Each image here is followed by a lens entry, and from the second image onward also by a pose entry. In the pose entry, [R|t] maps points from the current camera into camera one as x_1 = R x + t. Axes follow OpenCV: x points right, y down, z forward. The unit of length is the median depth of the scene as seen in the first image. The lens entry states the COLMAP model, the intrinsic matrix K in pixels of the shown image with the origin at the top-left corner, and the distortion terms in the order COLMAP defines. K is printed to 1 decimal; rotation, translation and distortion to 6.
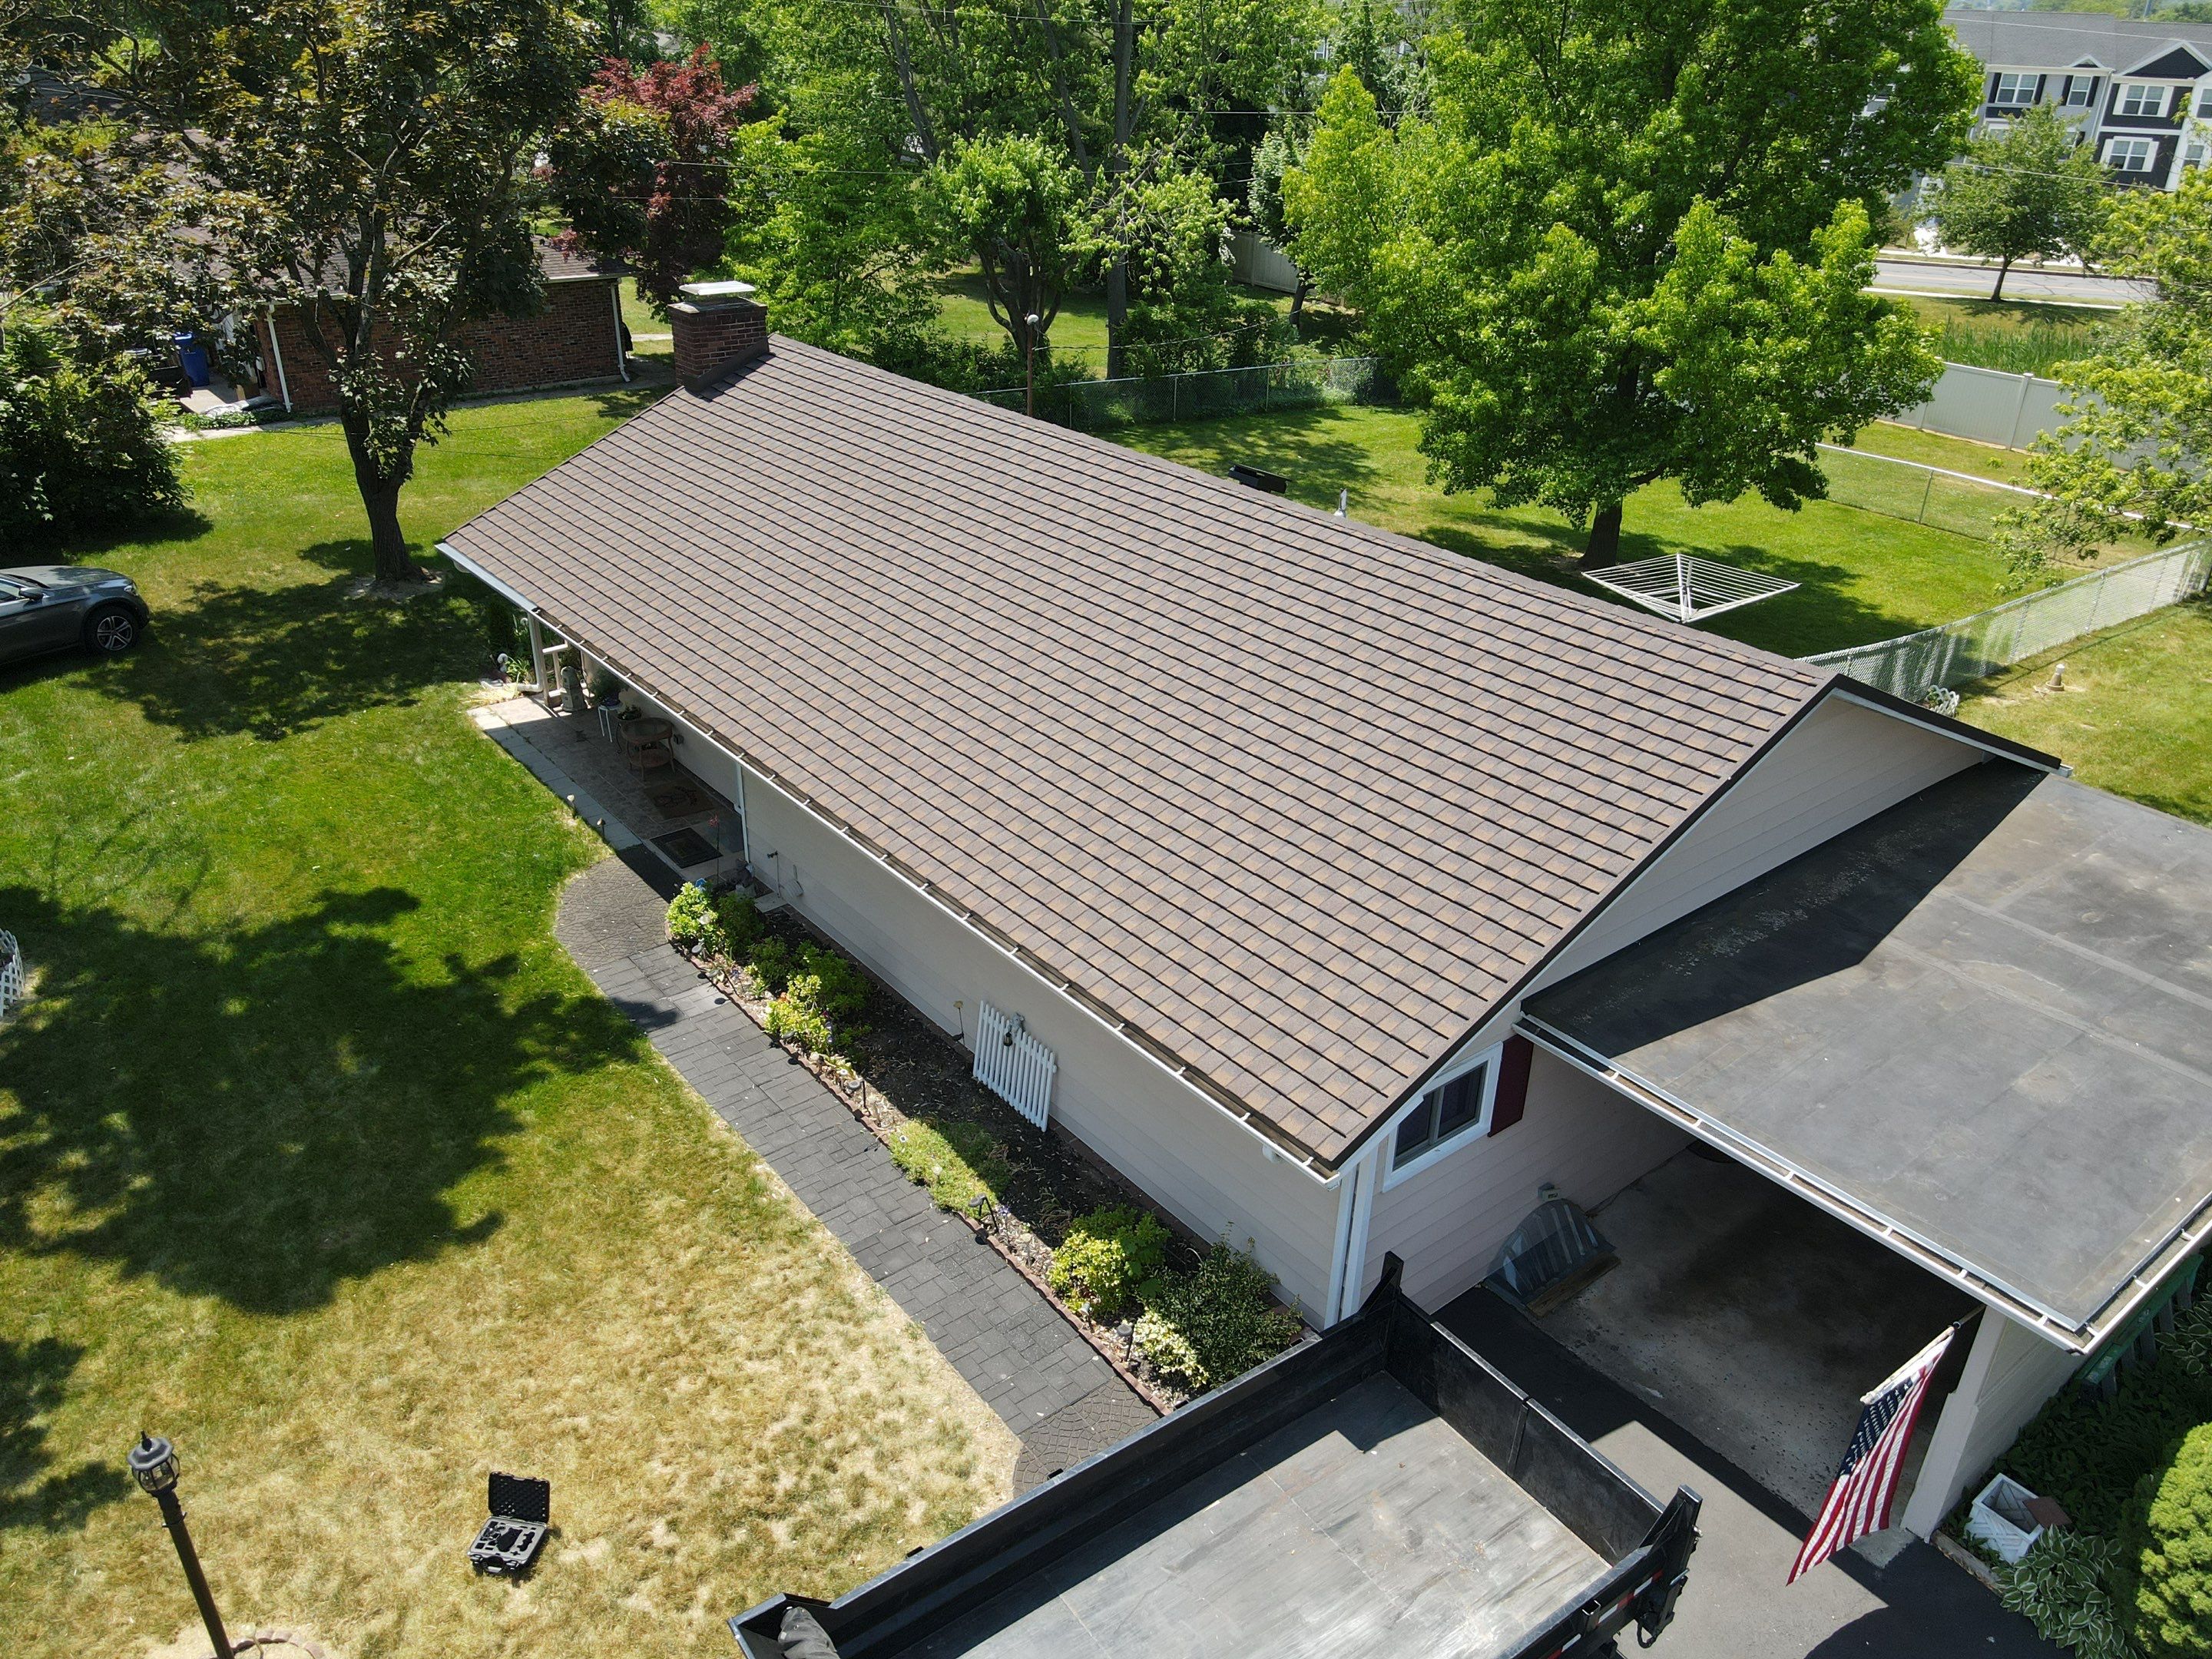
lens RADIAL K [[1628.0, 0, 1106.0], [0, 1628.0, 829.5], [0, 0, 1]] dist [0.015268, 0.009417]
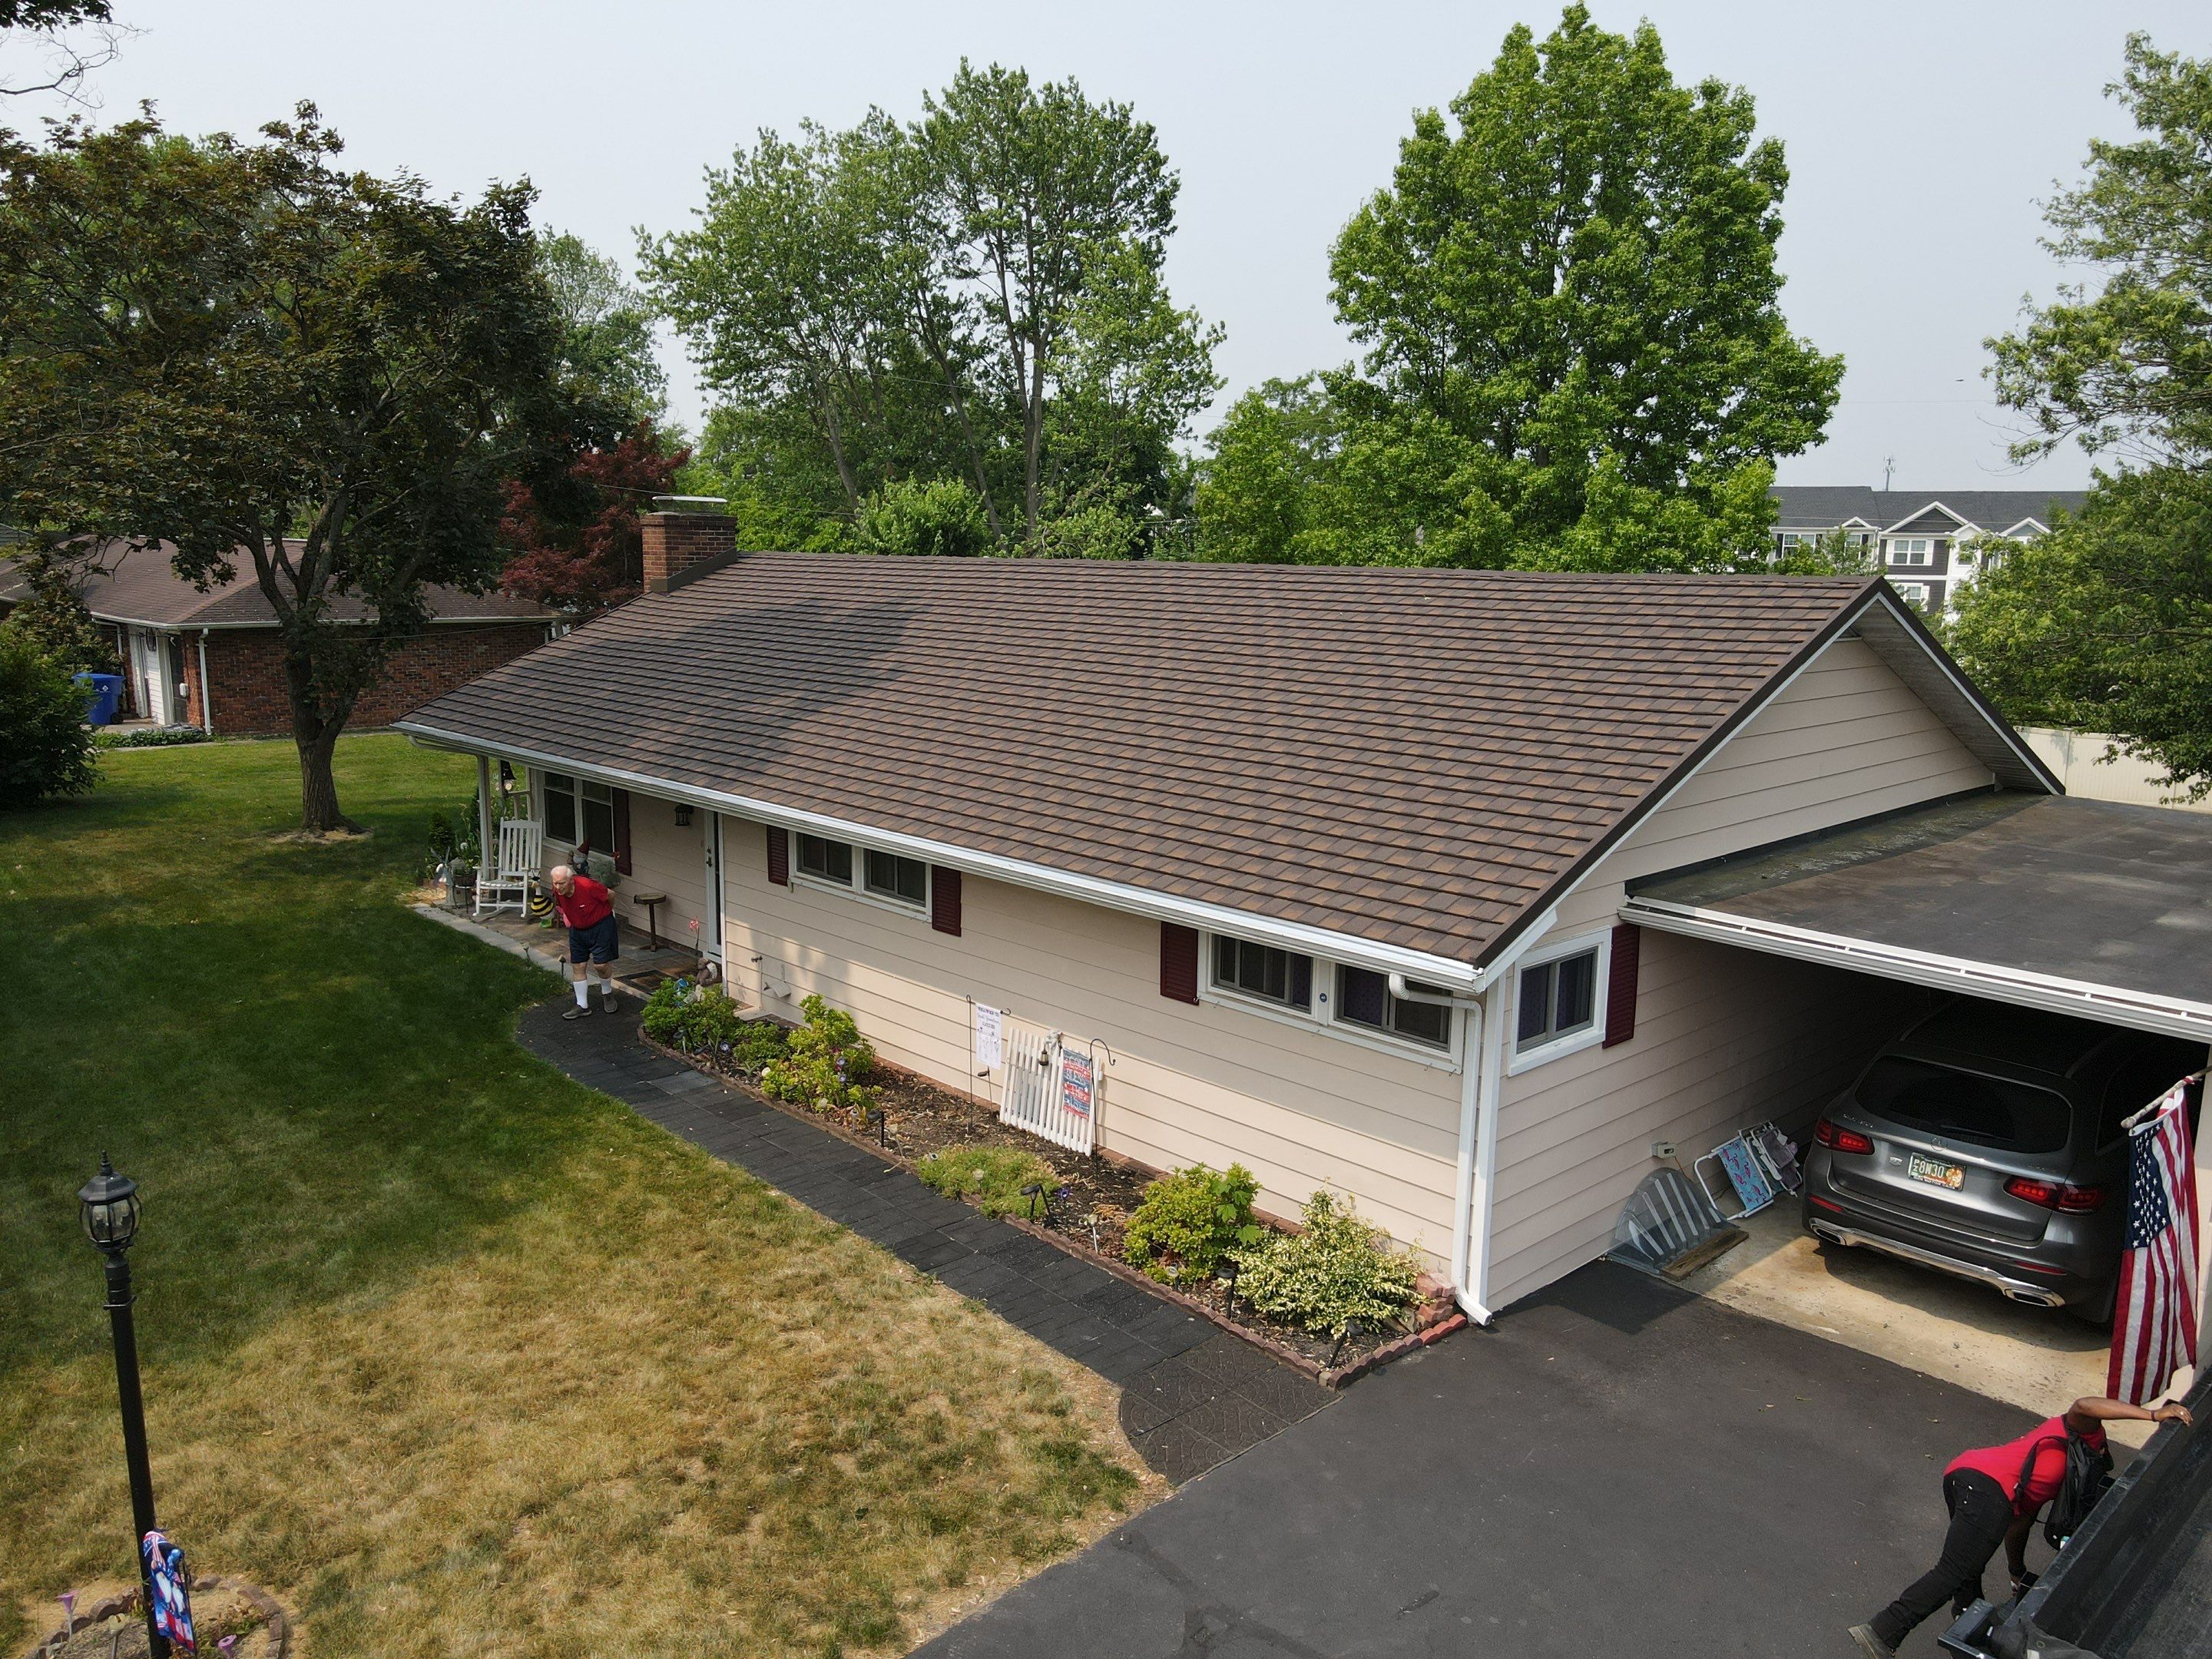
lens RADIAL K [[1634.9, 0, 1106.0], [0, 1634.9, 829.5], [0, 0, 1]] dist [0.000012, 0.042828]
pose [[0.996714, -0.023505, 0.077517, -0.104386], [0.045049, 0.956175, -0.289311, 0.304108], [-0.067320, 0.291852, 0.954091, 0.103710]]
